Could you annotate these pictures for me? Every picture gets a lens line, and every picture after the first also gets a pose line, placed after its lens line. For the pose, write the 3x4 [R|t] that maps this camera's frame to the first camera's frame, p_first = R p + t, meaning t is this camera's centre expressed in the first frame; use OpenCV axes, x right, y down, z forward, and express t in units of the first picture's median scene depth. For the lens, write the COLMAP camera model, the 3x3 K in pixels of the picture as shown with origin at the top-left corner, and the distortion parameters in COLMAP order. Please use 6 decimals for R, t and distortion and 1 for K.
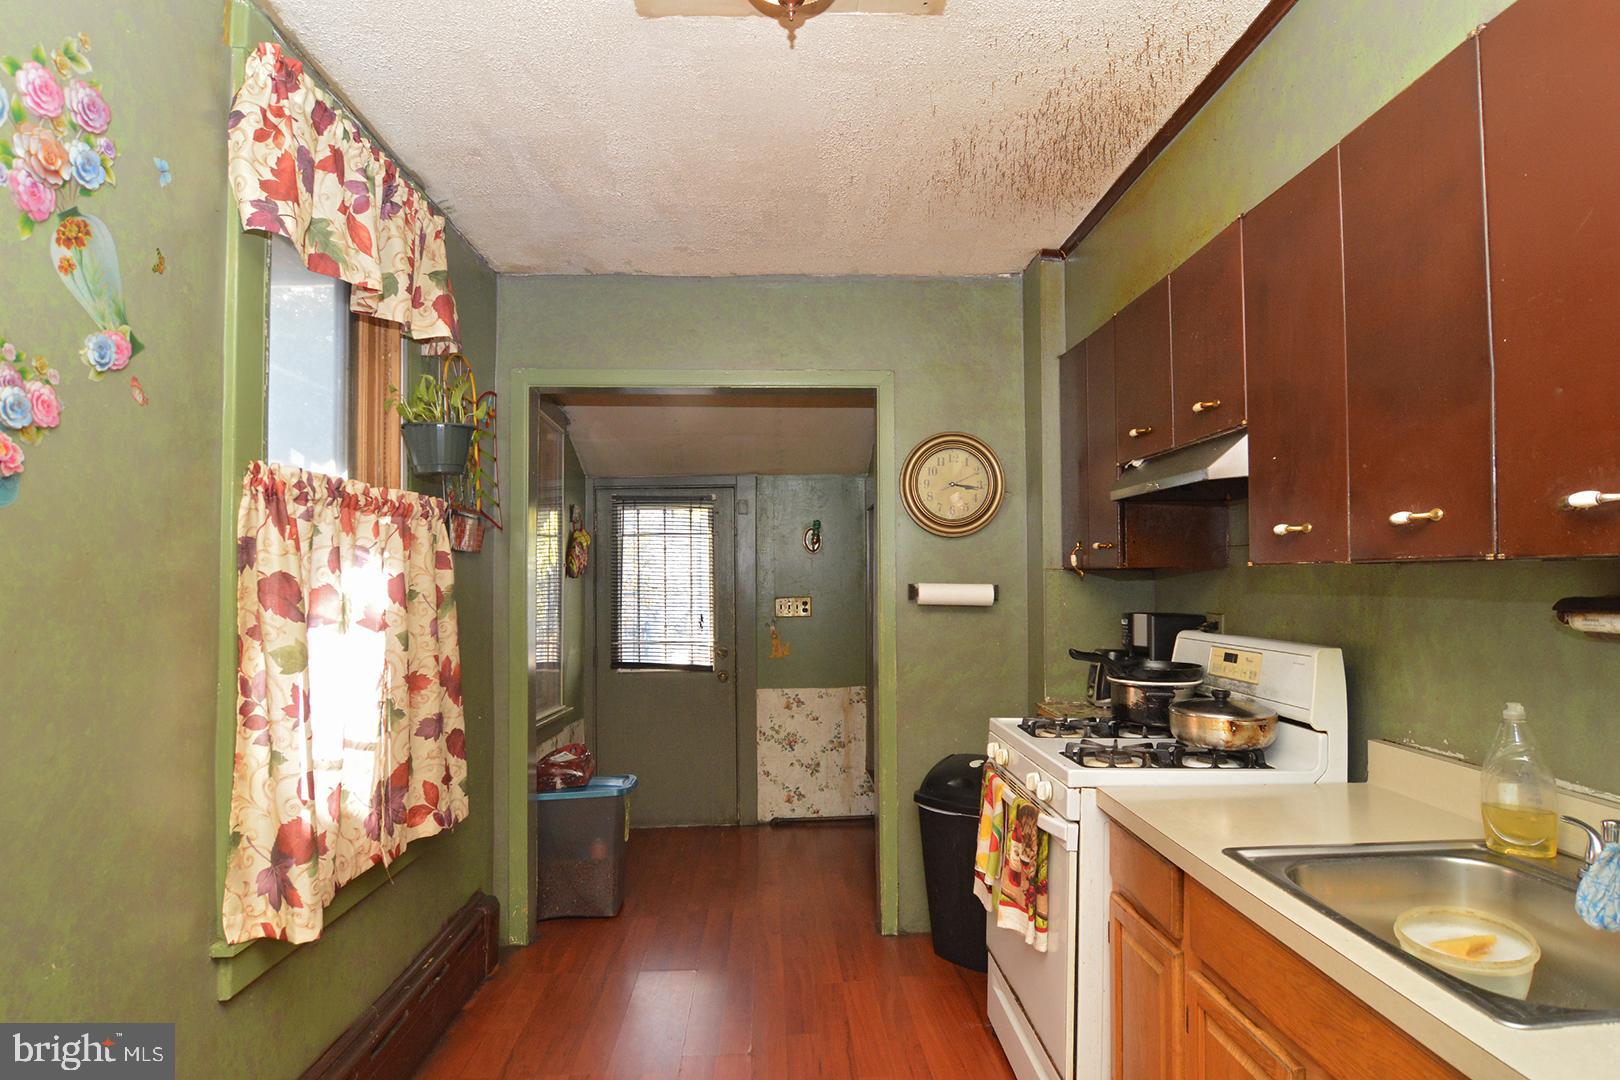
lens RADIAL K [[881.2, 0, 872.1], [0, 881.2, 550.3], [0, 0, 1]] dist [-0.007748, -0.008510]
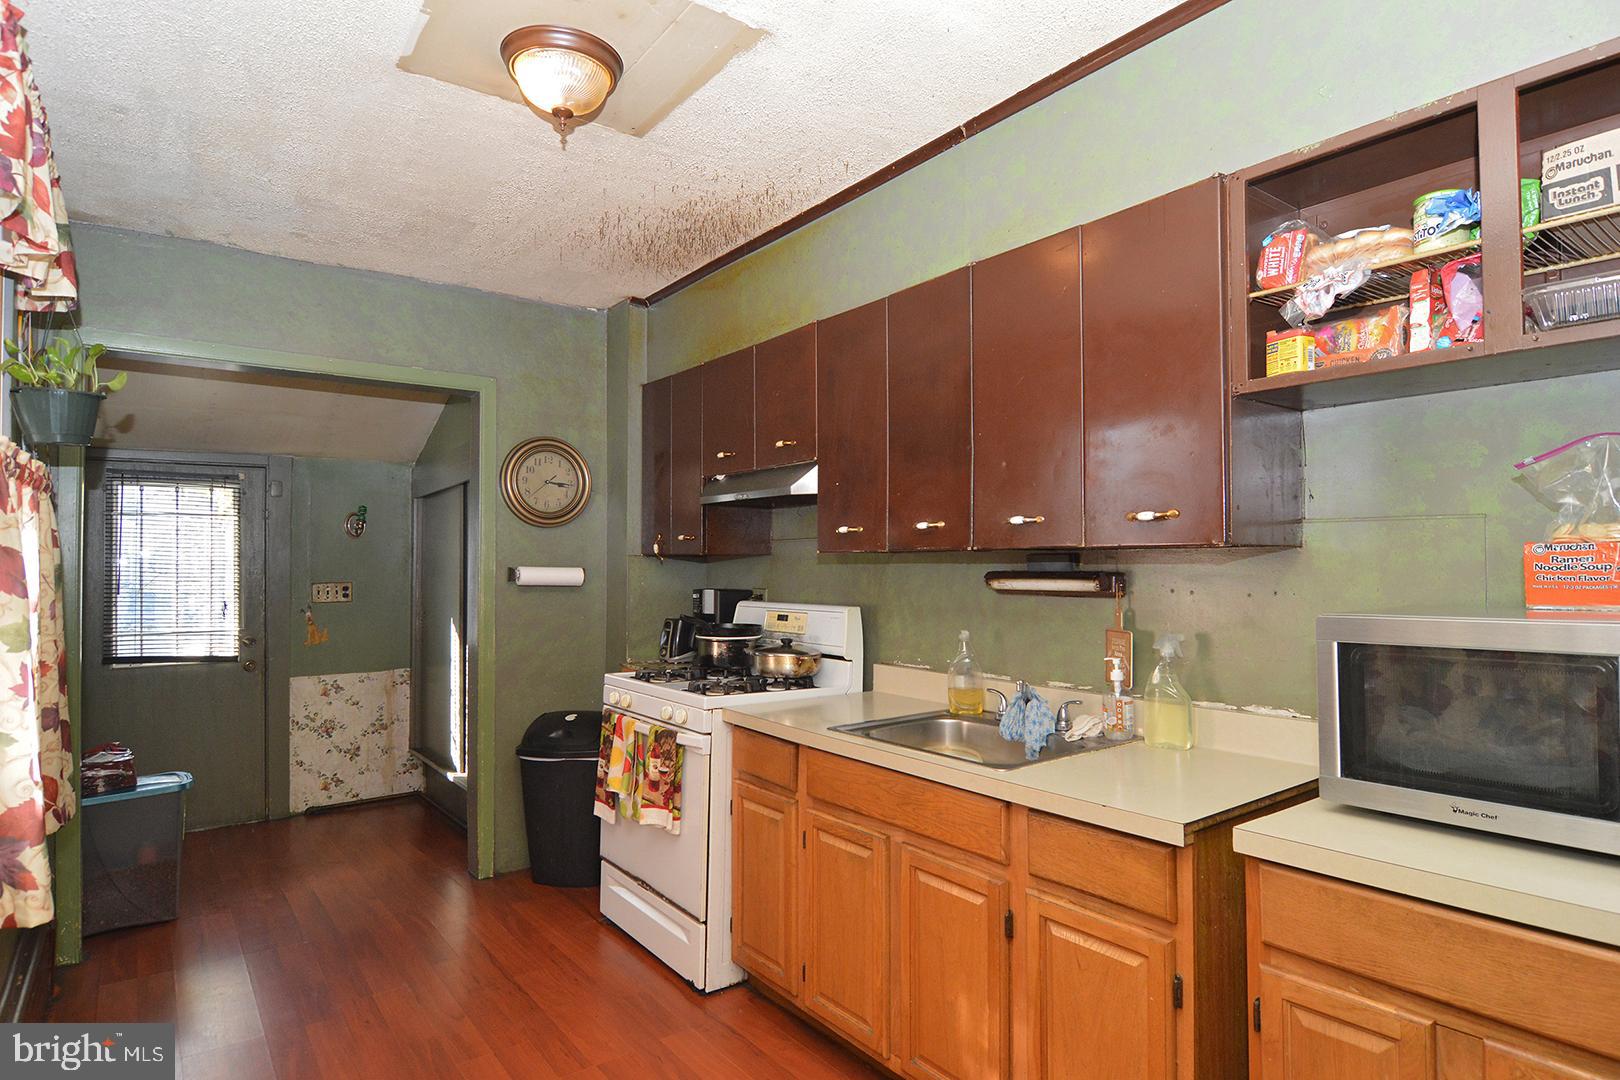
lens RADIAL K [[881.2, 0, 810.7], [0, 881.2, 554.2], [0, 0, 1]] dist [-0.007748, -0.008510]
pose [[0.826822, 0.011530, 0.562345, -0.323486], [-0.018935, 0.999794, 0.007341, 0.006417], [-0.562145, -0.016718, 0.826870, -0.188462]]
